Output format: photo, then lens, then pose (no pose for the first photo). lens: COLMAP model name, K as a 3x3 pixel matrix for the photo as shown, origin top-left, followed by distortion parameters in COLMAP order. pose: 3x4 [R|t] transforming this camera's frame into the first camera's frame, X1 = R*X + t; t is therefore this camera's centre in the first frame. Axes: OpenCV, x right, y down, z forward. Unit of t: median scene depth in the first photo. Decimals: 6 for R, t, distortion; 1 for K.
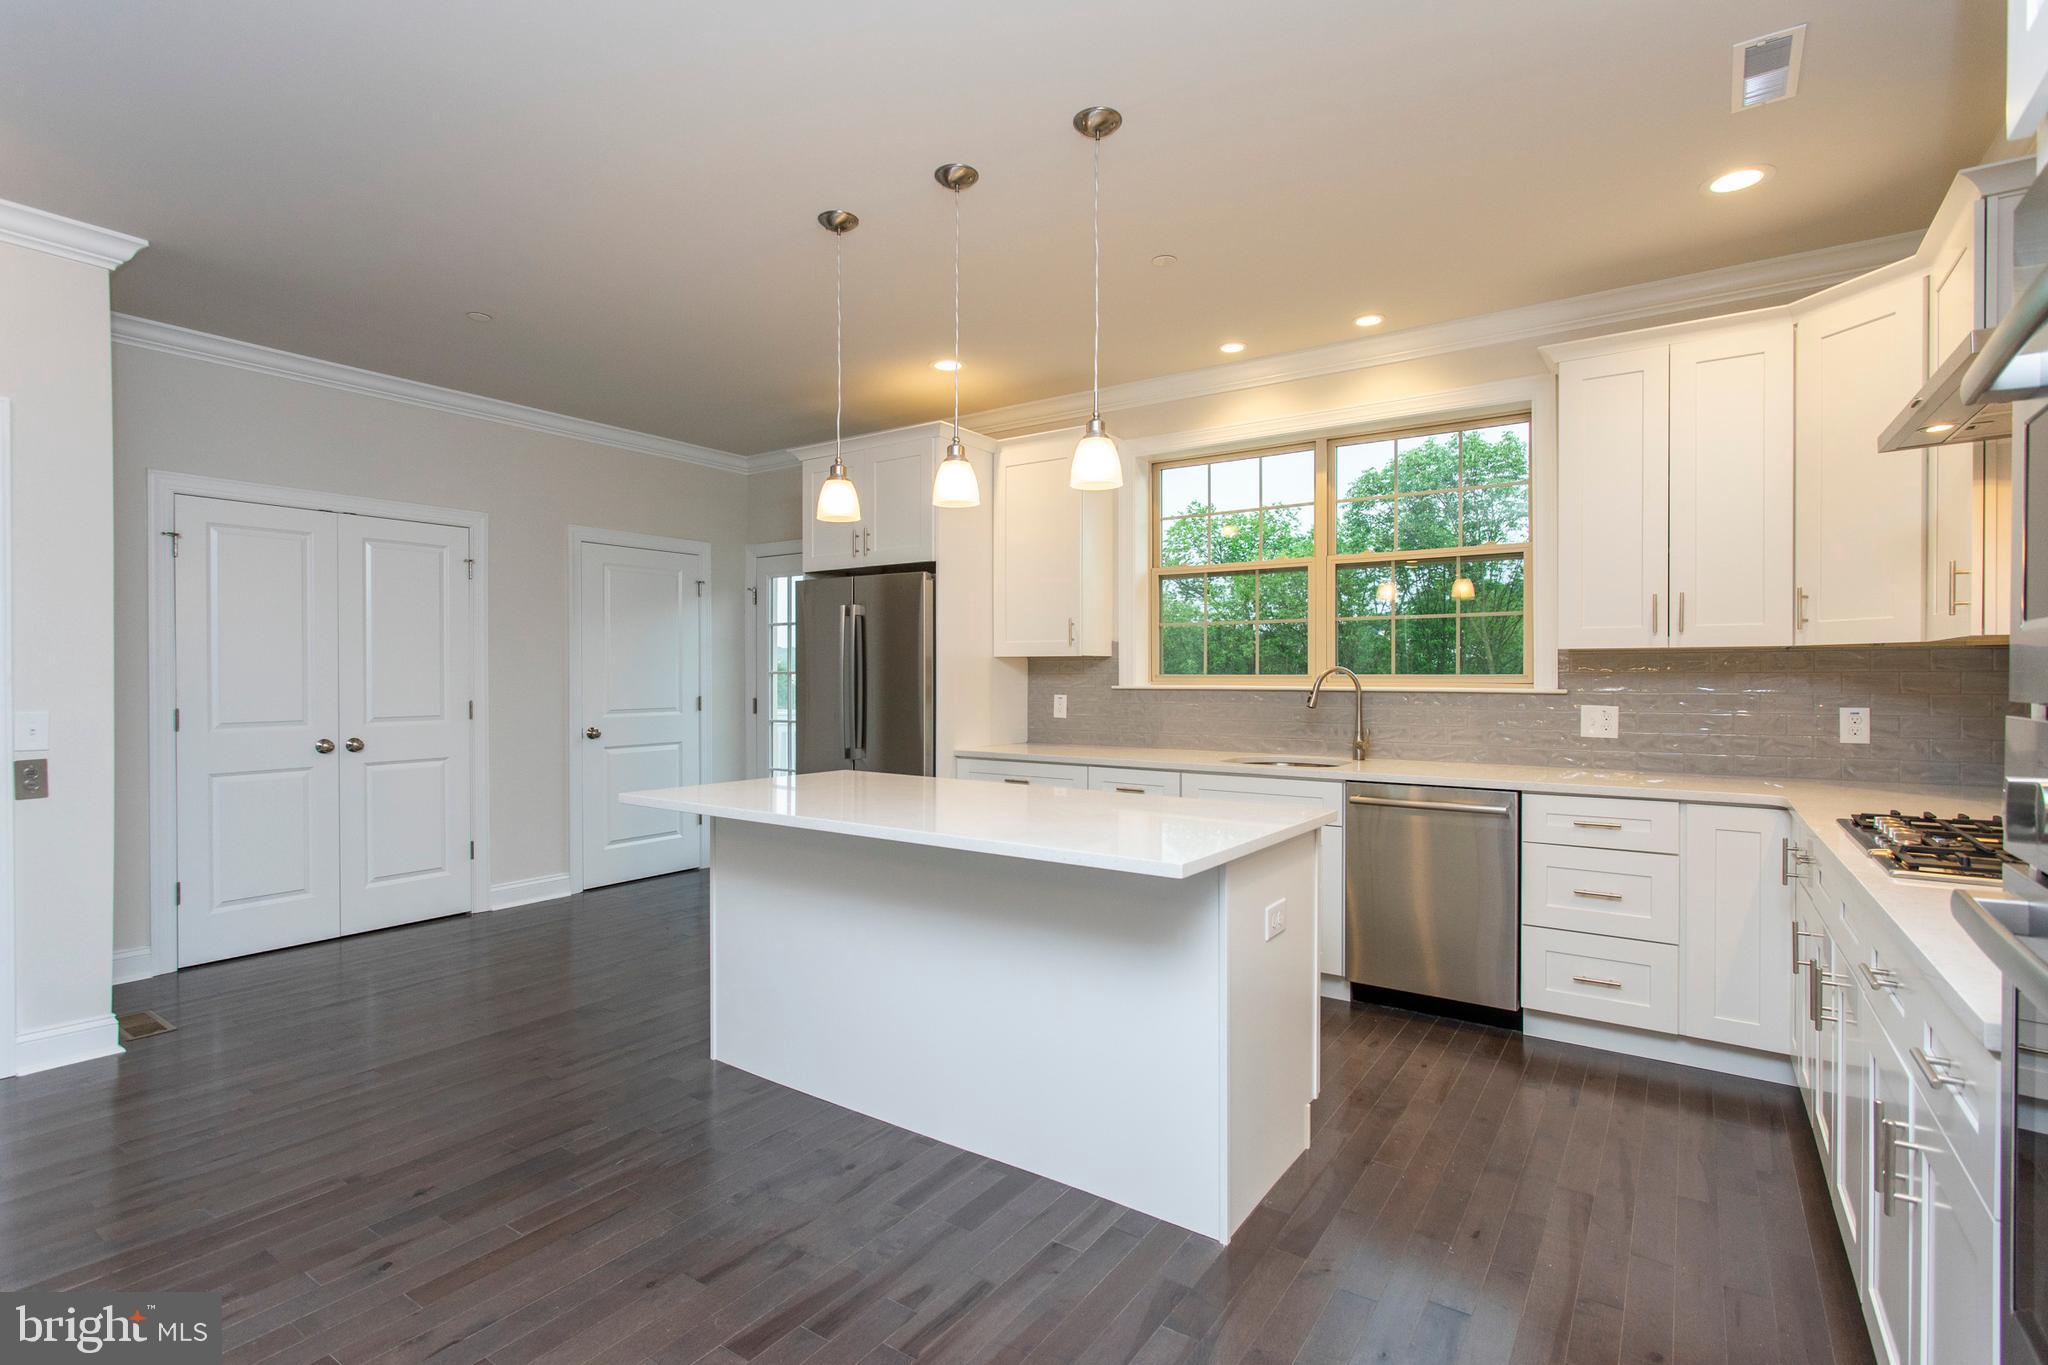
lens RADIAL K [[969.4, 0, 1023.4], [0, 969.4, 677.8], [0, 0, 1]] dist [-0.000705, -0.000392]
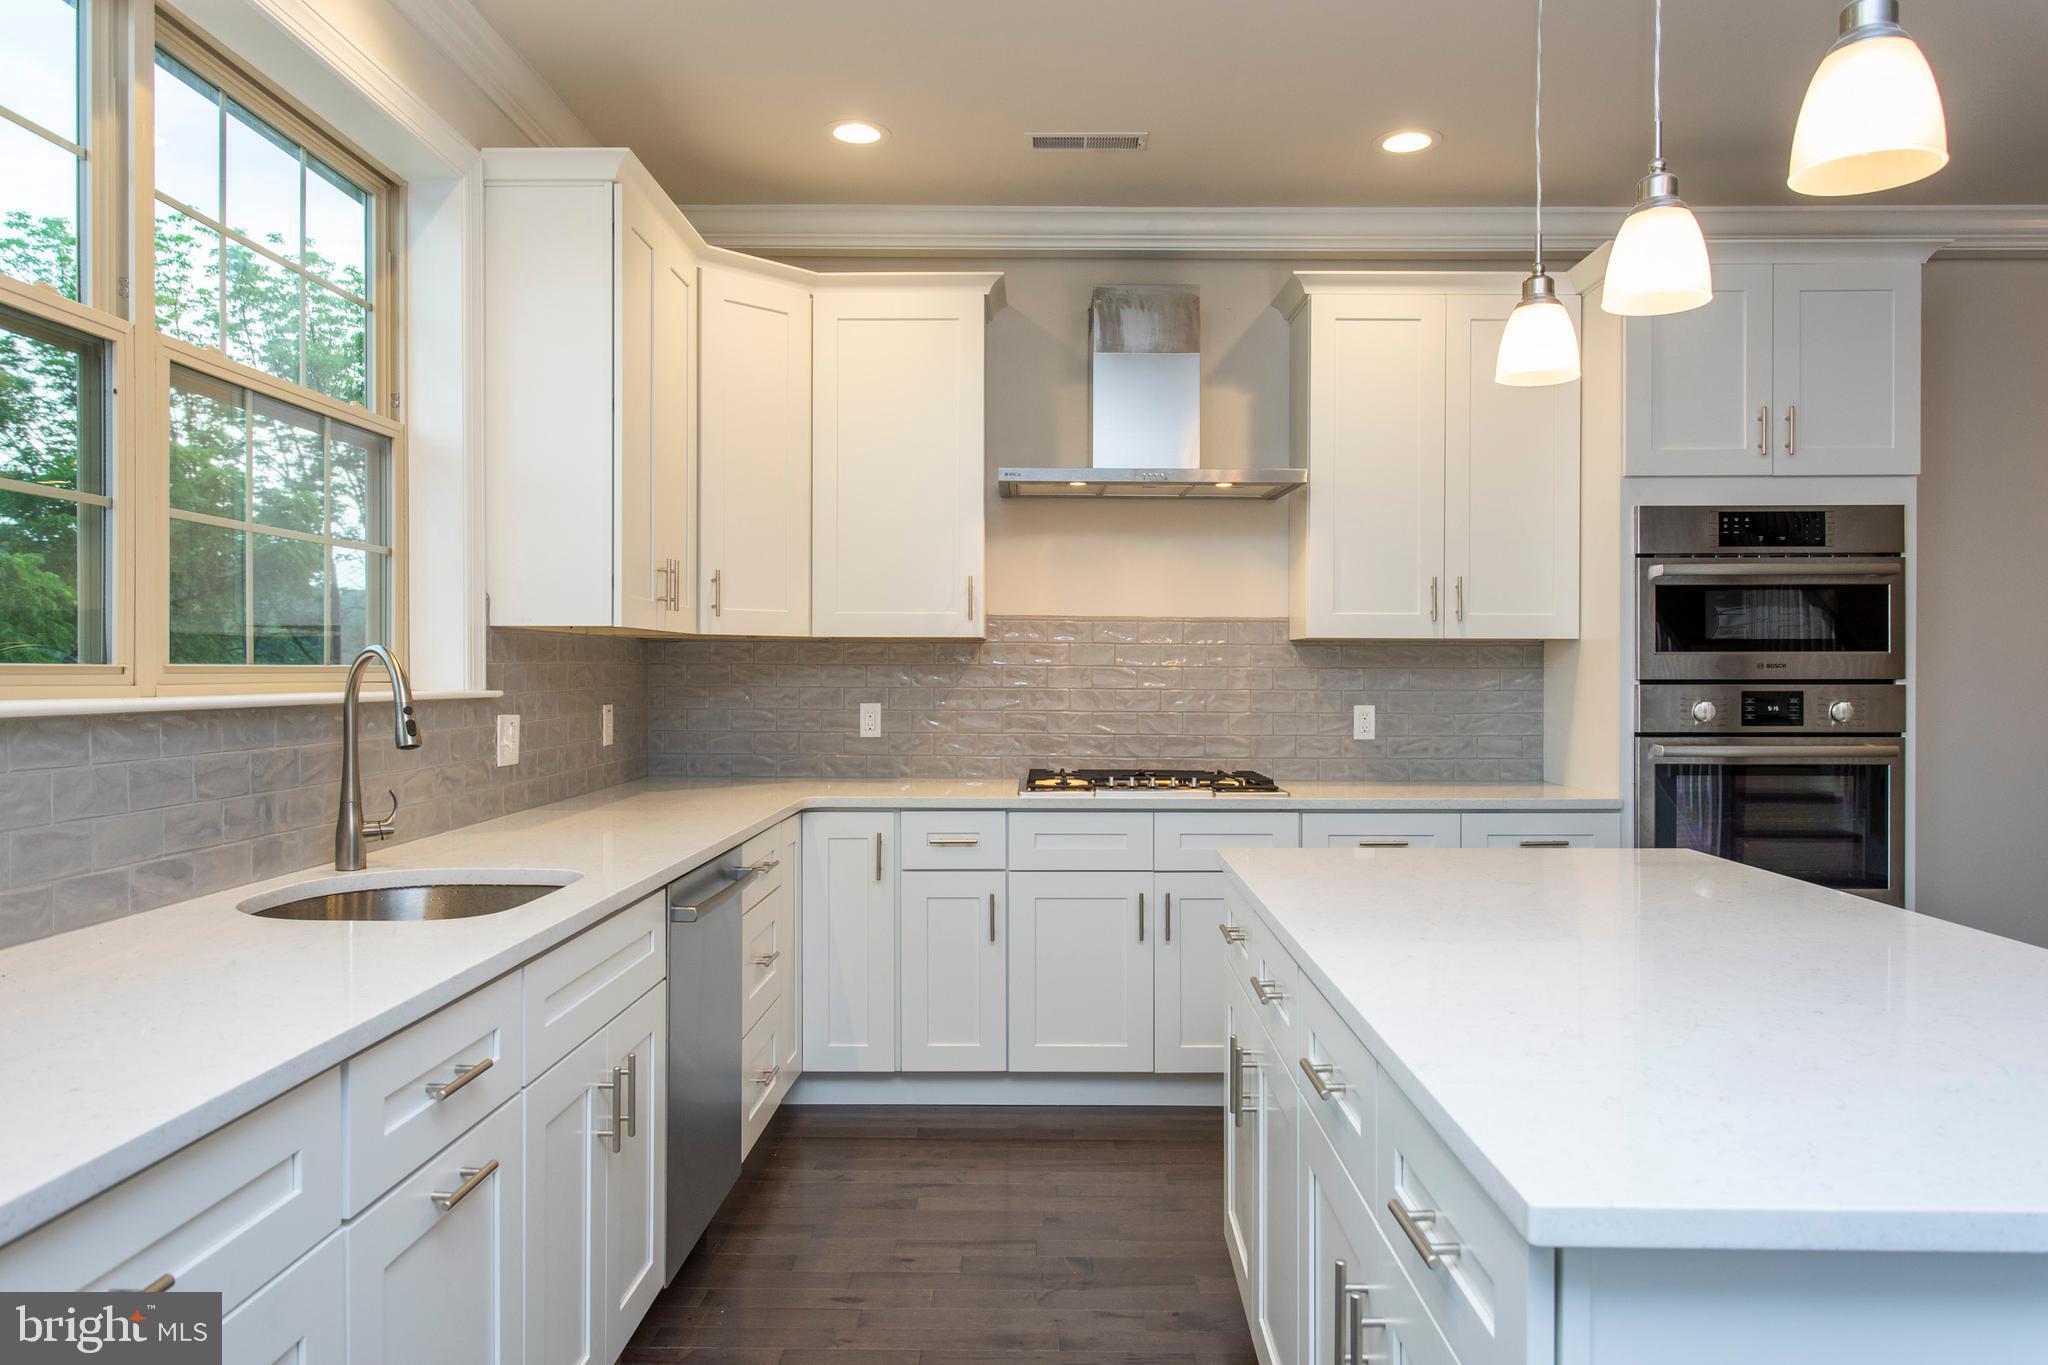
lens RADIAL K [[1351.6, 0, 1018.2], [0, 1351.6, 677.2], [0, 0, 1]] dist [0.000654, -0.002276]
pose [[-0.548347, -0.006728, 0.836224, -0.298235], [0.000175, 0.999967, 0.008160, -0.003106], [-0.836251, 0.004621, -0.548328, 1.084142]]
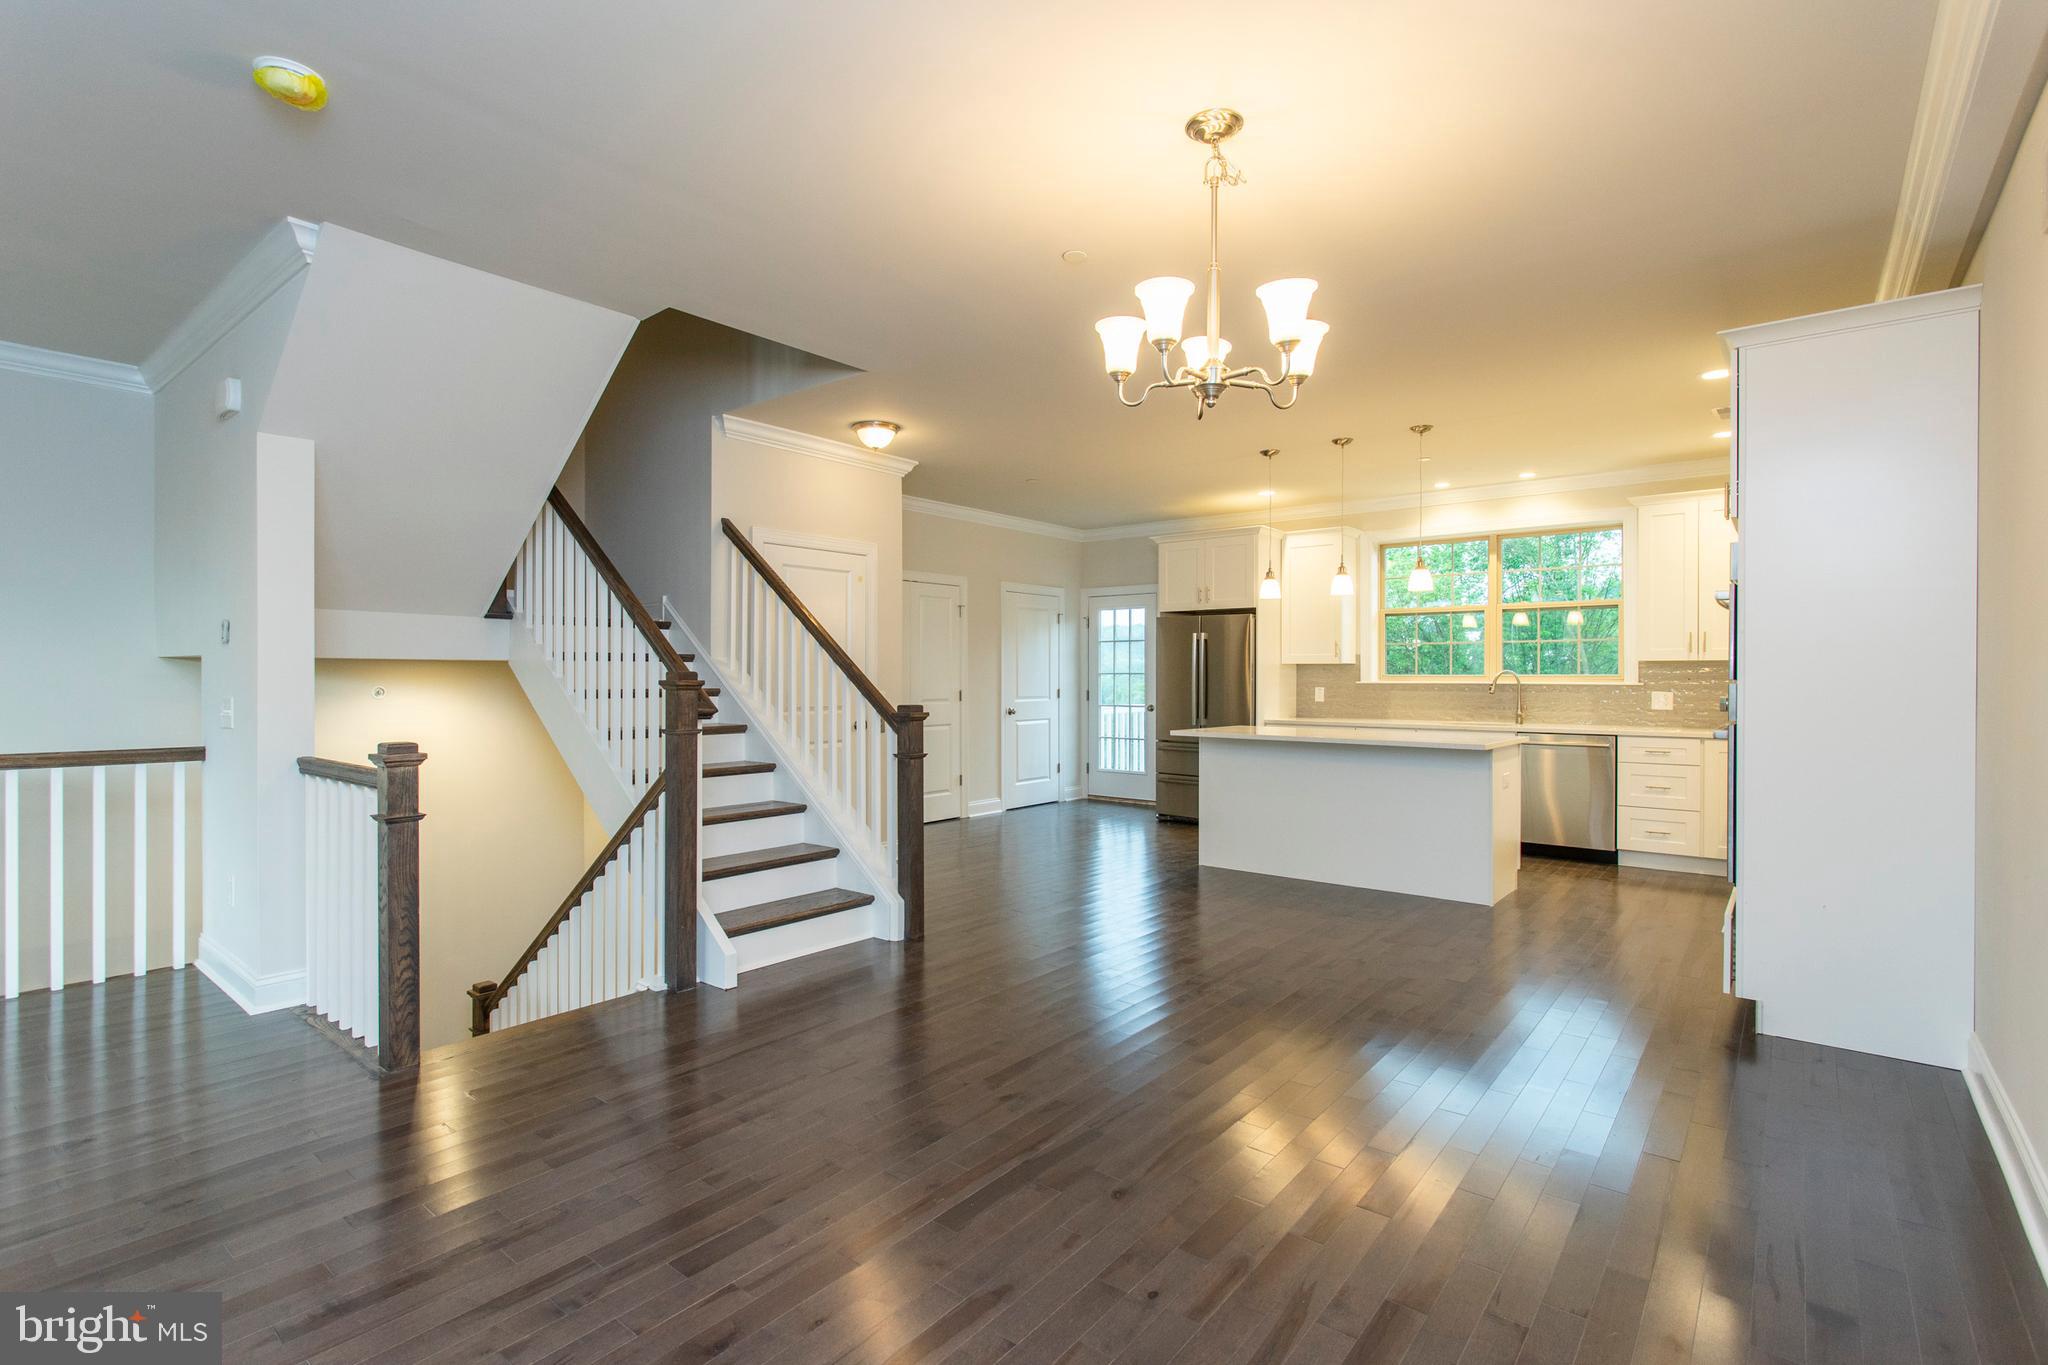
lens RADIAL K [[969.4, 0, 1030.2], [0, 969.4, 681.5], [0, 0, 1]] dist [-0.000705, -0.000392]
pose [[0.997621, 0.001427, -0.068925, -0.409395], [-0.001266, 0.999996, 0.002377, 0.005678], [0.068928, -0.002284, 0.997619, -0.792287]]
